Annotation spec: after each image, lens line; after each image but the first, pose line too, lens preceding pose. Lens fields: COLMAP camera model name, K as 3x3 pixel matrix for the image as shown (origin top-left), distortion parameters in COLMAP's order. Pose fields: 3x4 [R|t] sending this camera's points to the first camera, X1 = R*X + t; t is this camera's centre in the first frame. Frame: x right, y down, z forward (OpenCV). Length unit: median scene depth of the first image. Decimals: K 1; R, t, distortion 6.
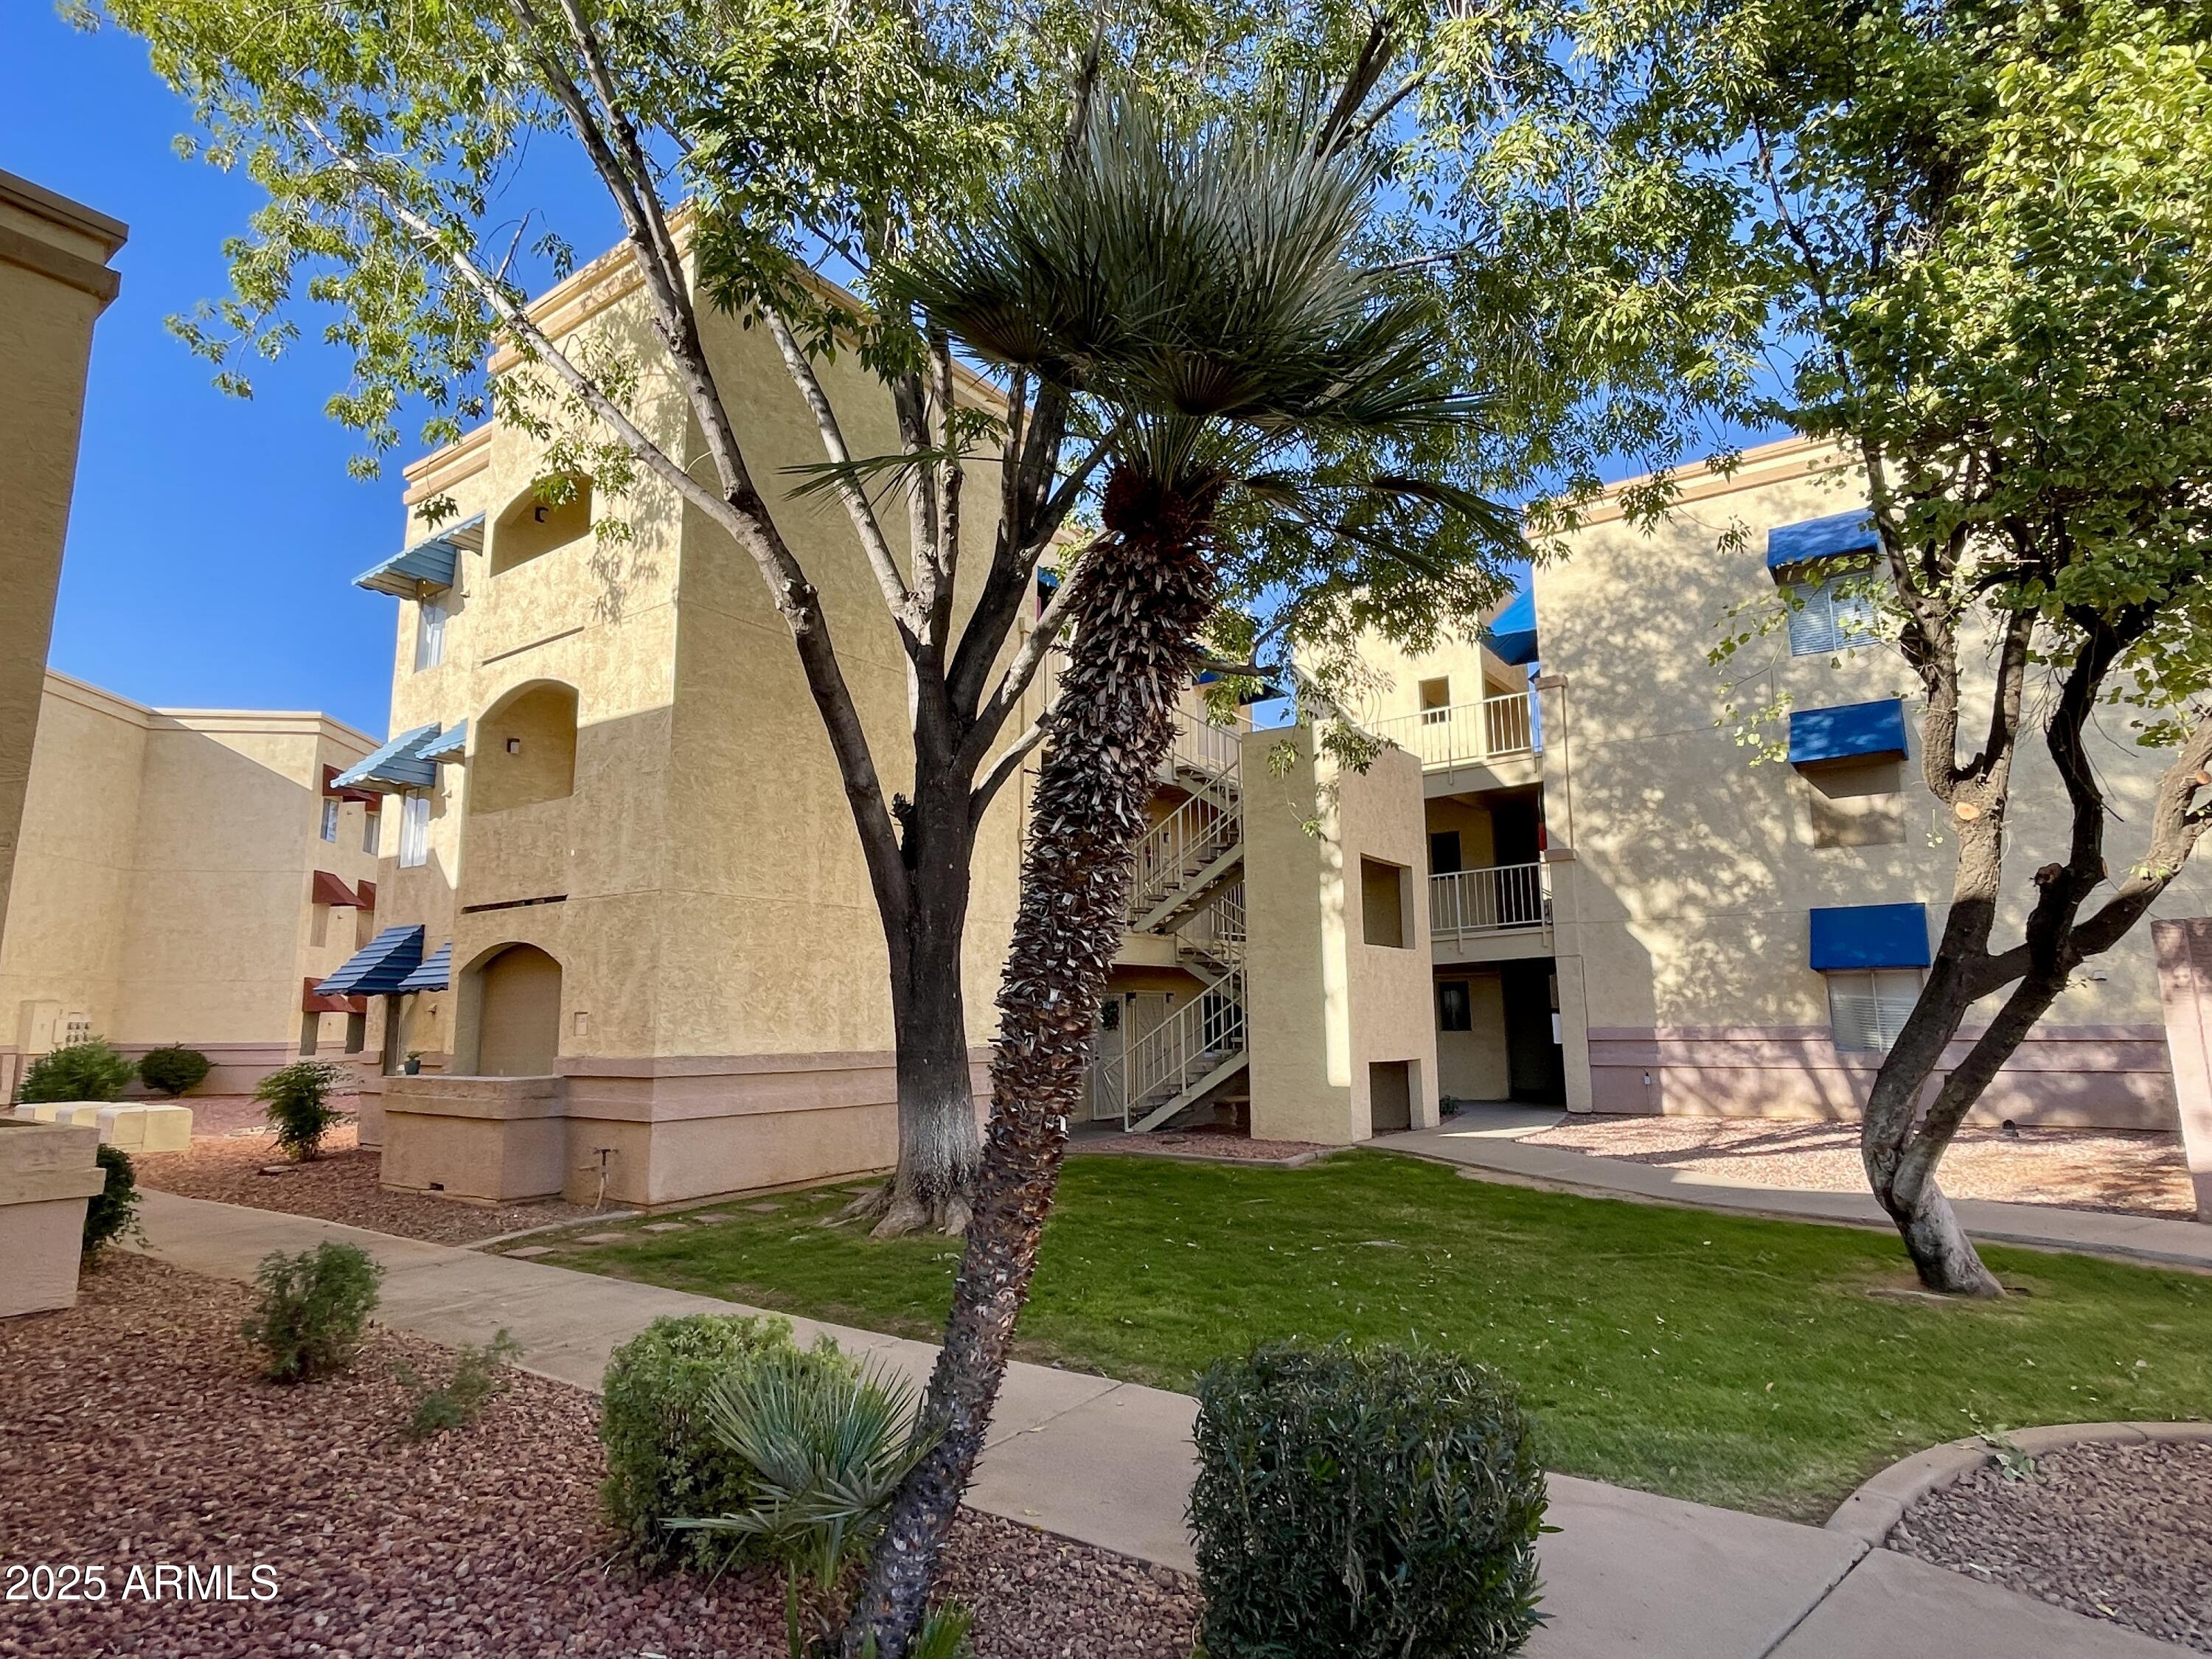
lens RADIAL K [[1229.1, 0, 1094.8], [0, 1229.1, 825.1], [0, 0, 1]] dist [-0.029843, -0.001208]
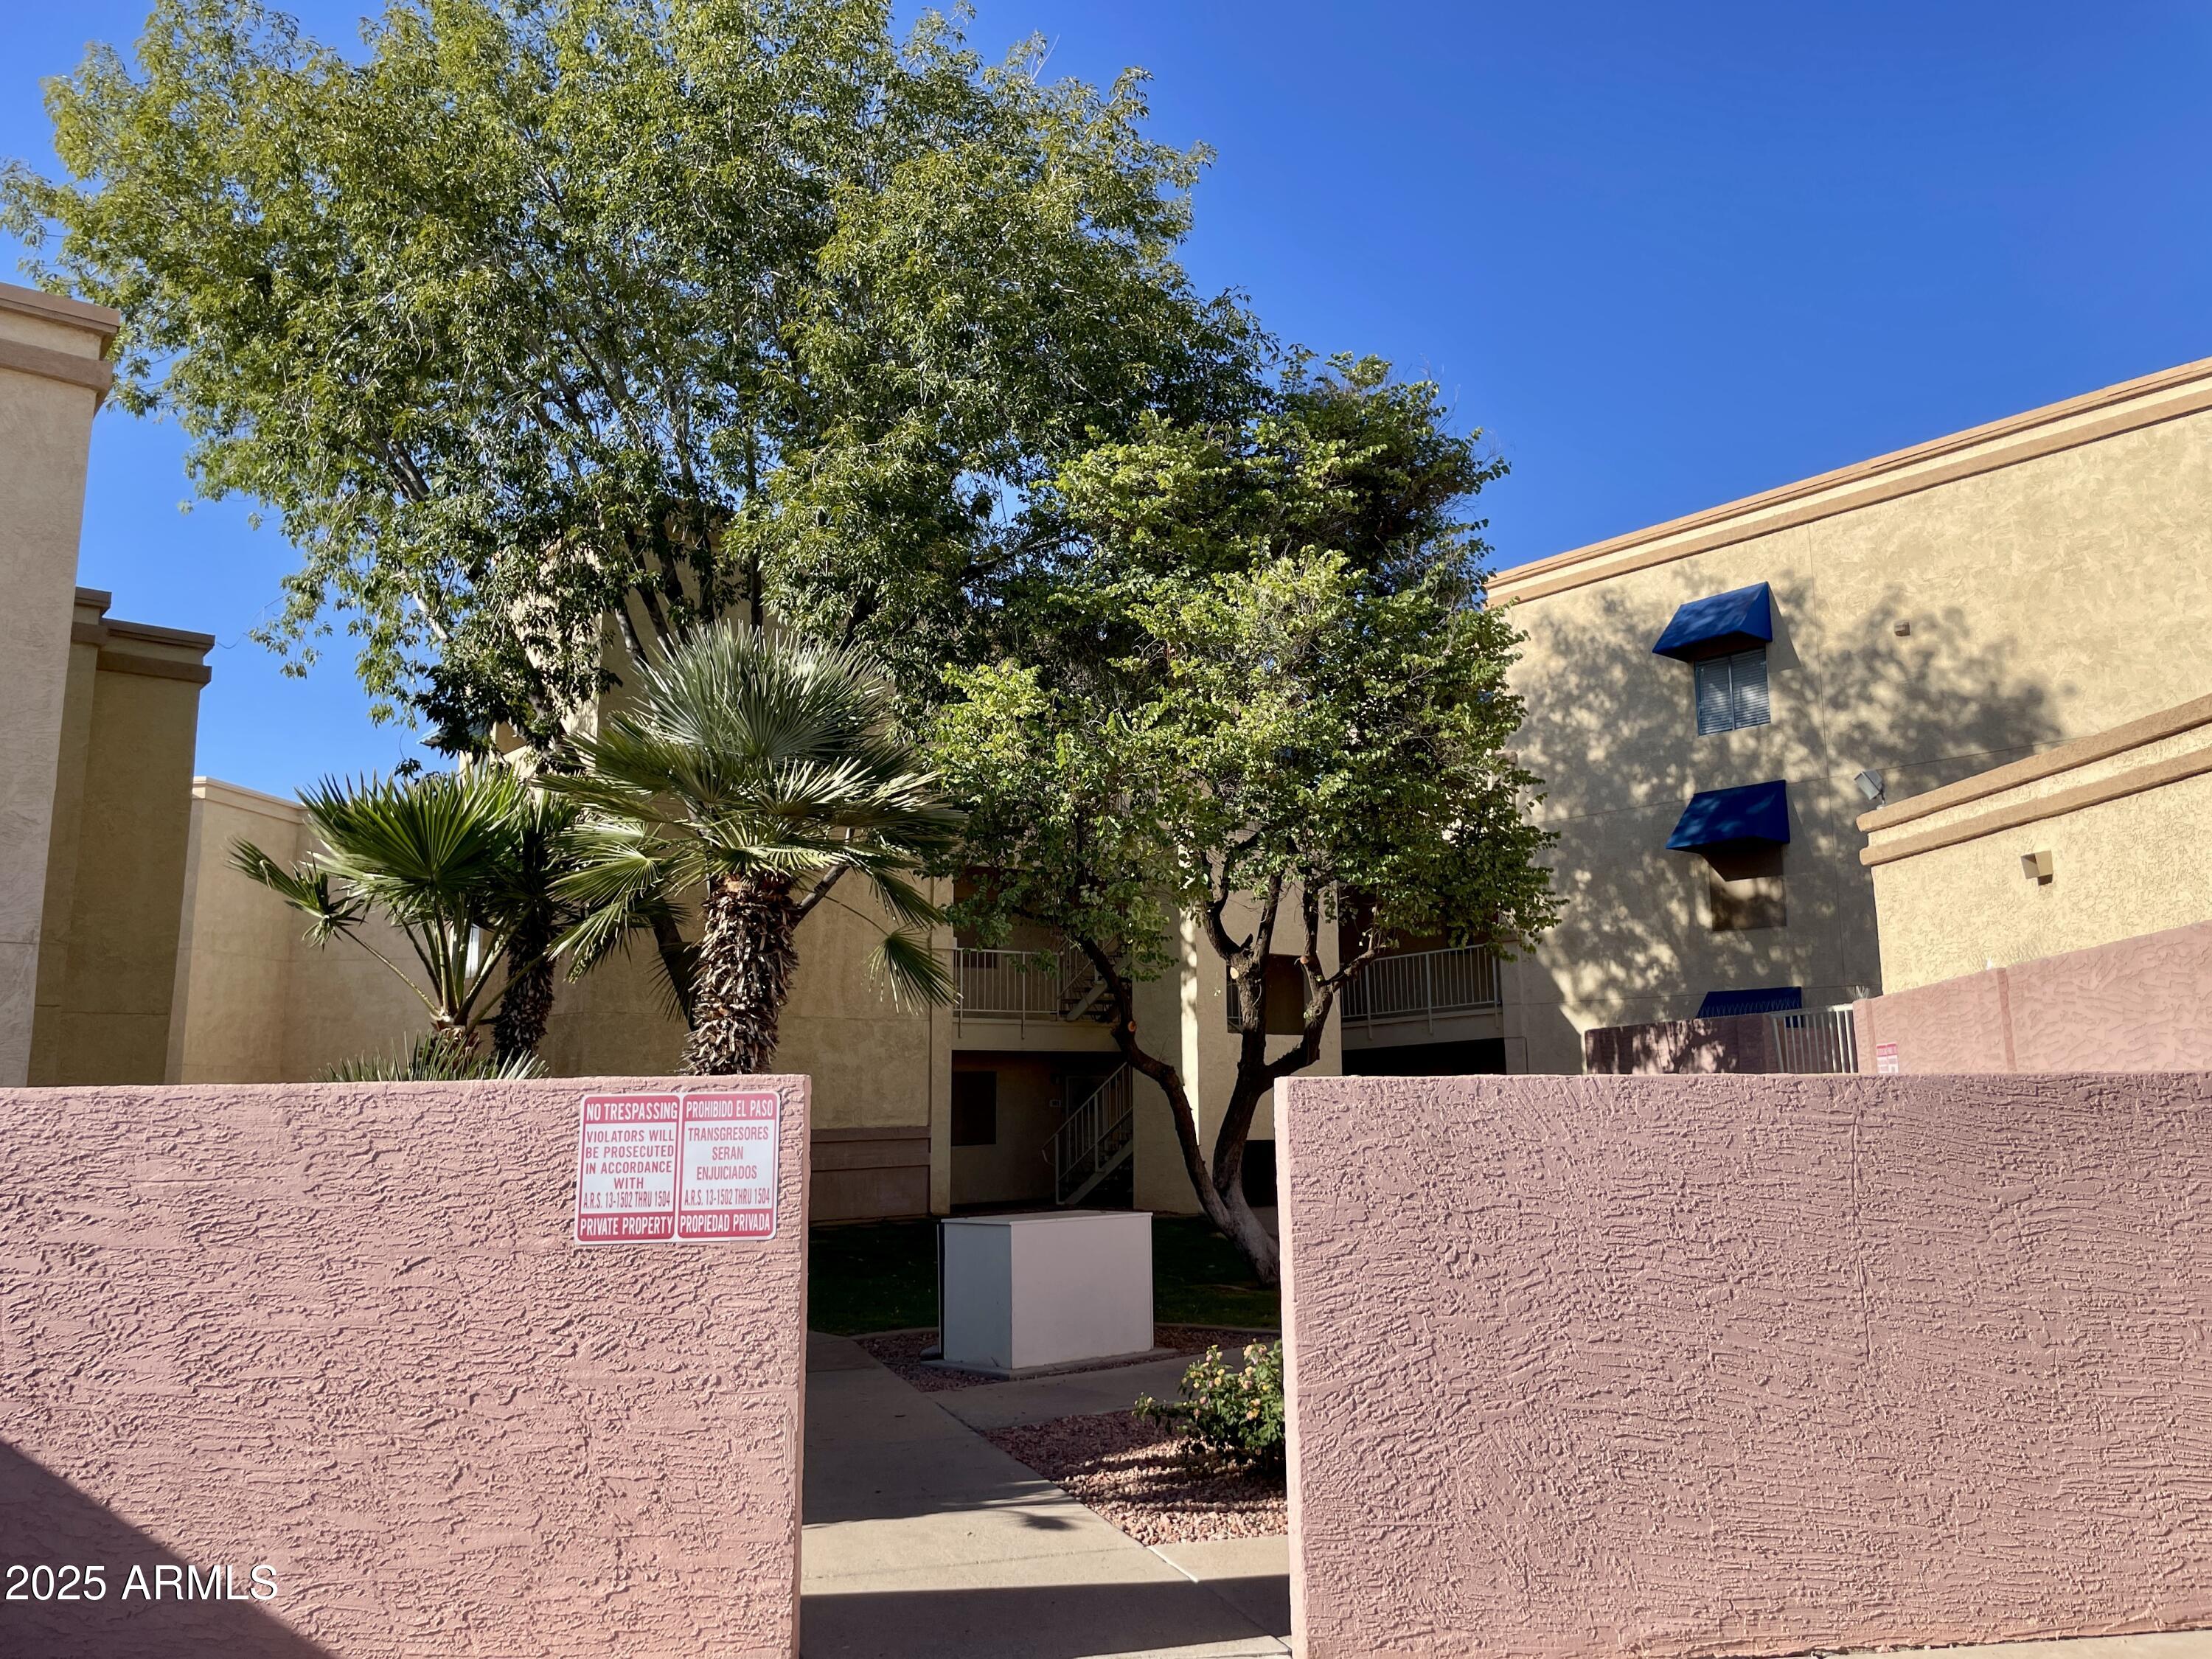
lens RADIAL K [[1694.2, 0, 1112.0], [0, 1694.2, 828.8], [0, 0, 1]] dist [0.005158, 0.001012]
pose [[0.969550, -0.039503, -0.241685, 0.438786], [0.040402, 0.999183, -0.001237, -0.080507], [0.241537, -0.008565, 0.970354, -0.450481]]
